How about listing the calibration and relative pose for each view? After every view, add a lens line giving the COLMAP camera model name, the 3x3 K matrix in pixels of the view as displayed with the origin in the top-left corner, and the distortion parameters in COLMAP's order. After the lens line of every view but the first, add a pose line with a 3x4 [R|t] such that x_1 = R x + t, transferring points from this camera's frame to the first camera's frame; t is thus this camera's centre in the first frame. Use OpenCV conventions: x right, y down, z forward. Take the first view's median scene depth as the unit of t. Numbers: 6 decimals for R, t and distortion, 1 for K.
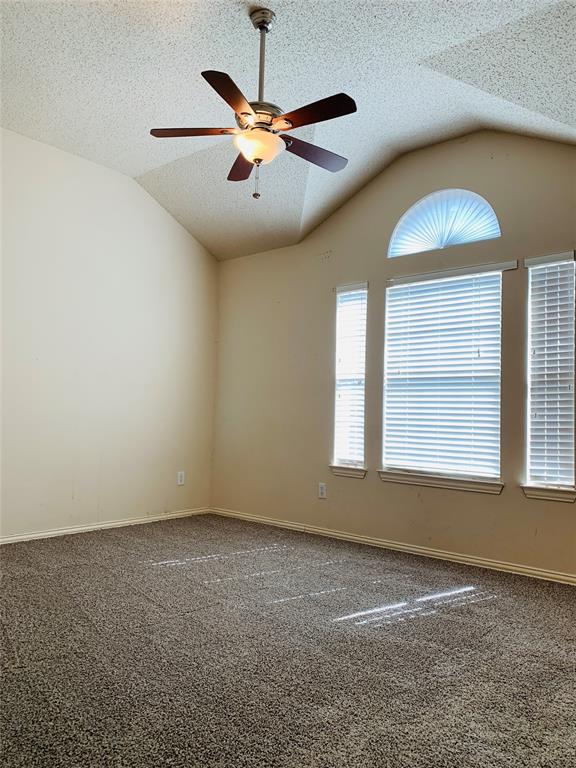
lens RADIAL K [[587.6, 0, 291.2], [0, 587.6, 370.5], [0, 0, 1]] dist [0.024111, -0.024949]
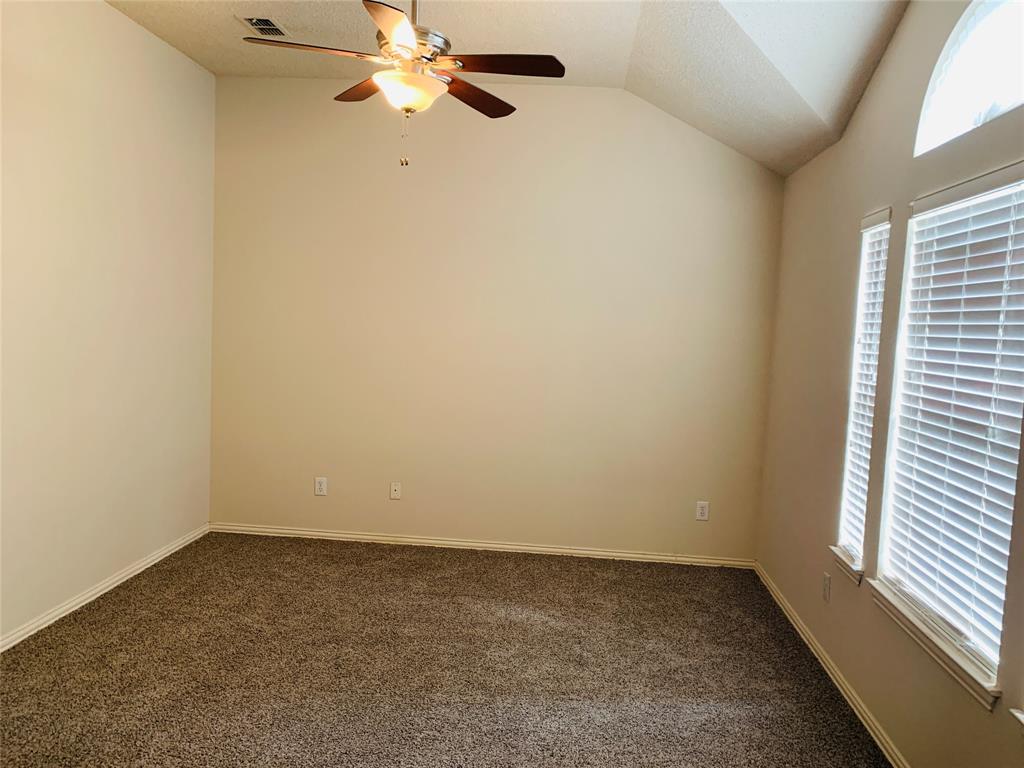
lens RADIAL K [[783.5, 0, 512.4], [0, 783.5, 381.4], [0, 0, 1]] dist [0.024111, -0.024949]
pose [[0.589506, 0.062854, -0.805315, 0.597128], [0.034445, 0.994105, 0.102803, -0.102355], [0.807029, -0.088341, 0.583866, 0.412872]]
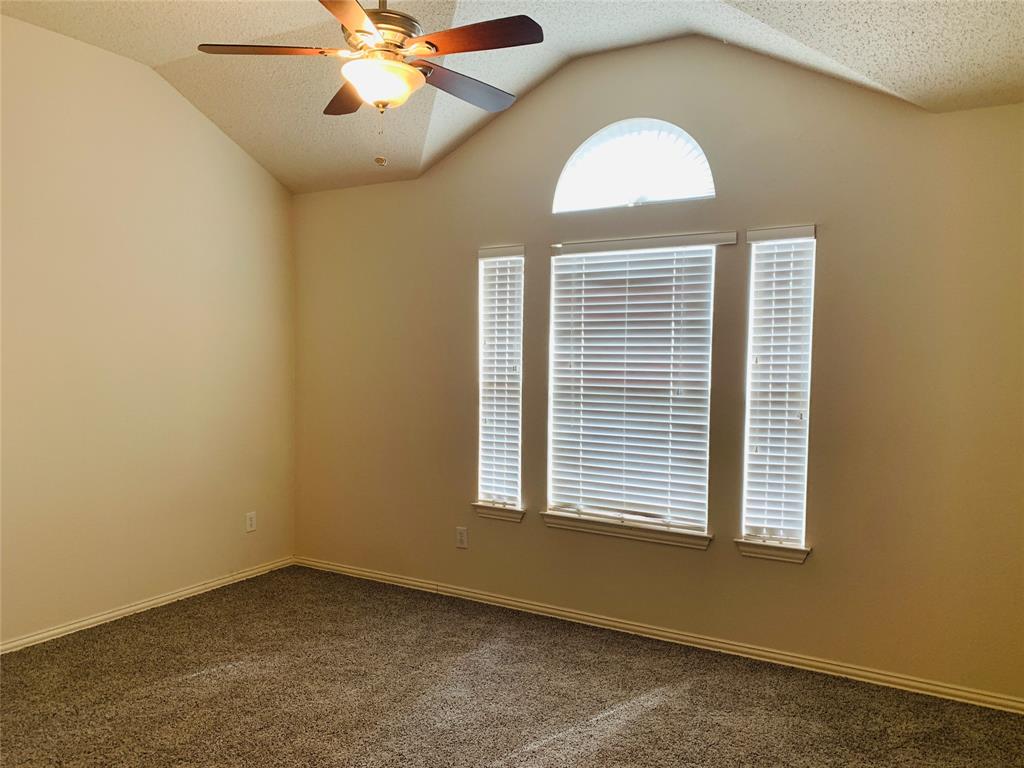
lens RADIAL K [[783.5, 0, 522.3], [0, 783.5, 379.4], [0, 0, 1]] dist [0.024111, -0.024949]
pose [[0.983585, -0.025253, 0.178668, -0.051316], [0.003575, 0.992692, 0.120625, -0.129110], [-0.180408, -0.118007, 0.976487, 0.094158]]
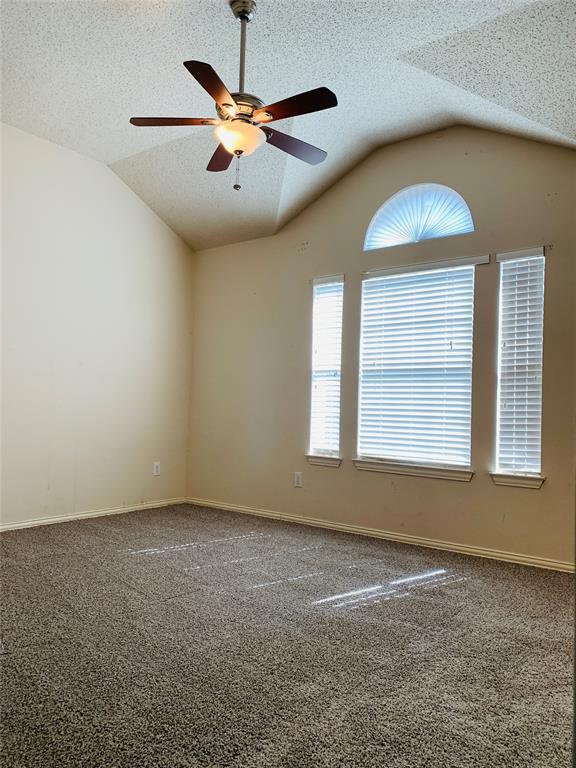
lens RADIAL K [[587.6, 0, 294.3], [0, 587.6, 378.6], [0, 0, 1]] dist [0.024111, -0.024949]
pose [[0.998550, 0.002318, 0.053777, -0.011533], [-0.003886, 0.999570, 0.029072, -0.000328], [-0.053686, -0.029239, 0.998130, -0.014003]]
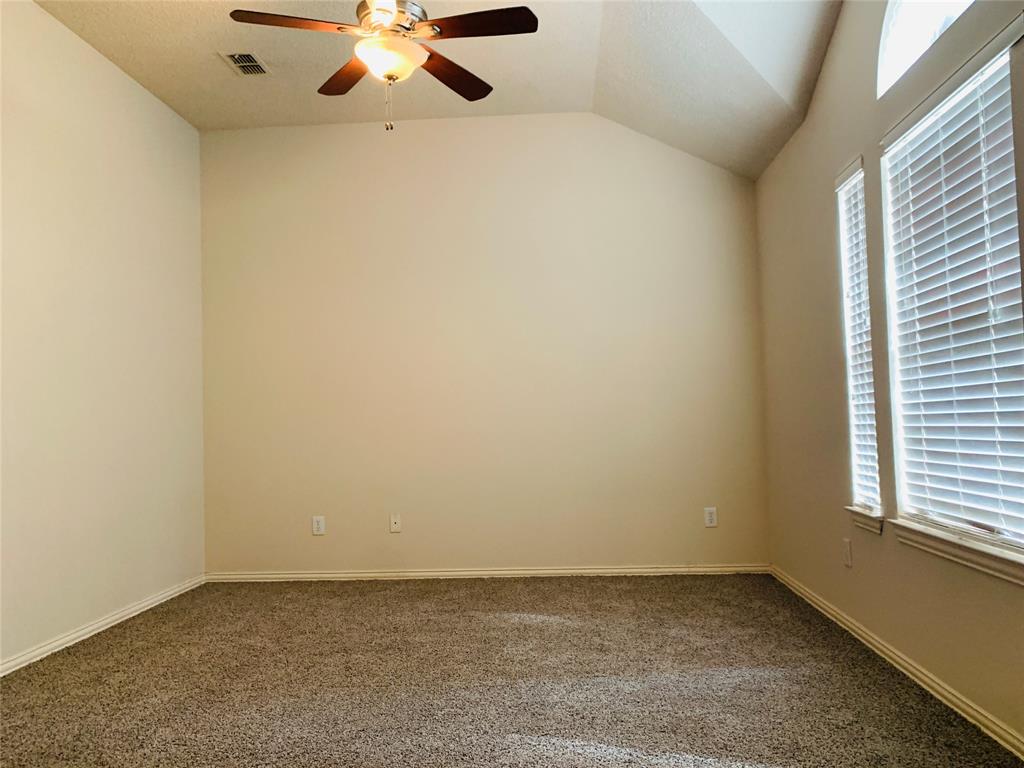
lens RADIAL K [[783.5, 0, 507.5], [0, 783.5, 385.4], [0, 0, 1]] dist [0.024111, -0.024949]
pose [[0.597197, -0.084187, -0.797664, 0.585020], [0.109337, 0.993738, -0.023023, 0.038841], [0.794607, -0.073465, 0.602662, 0.394179]]
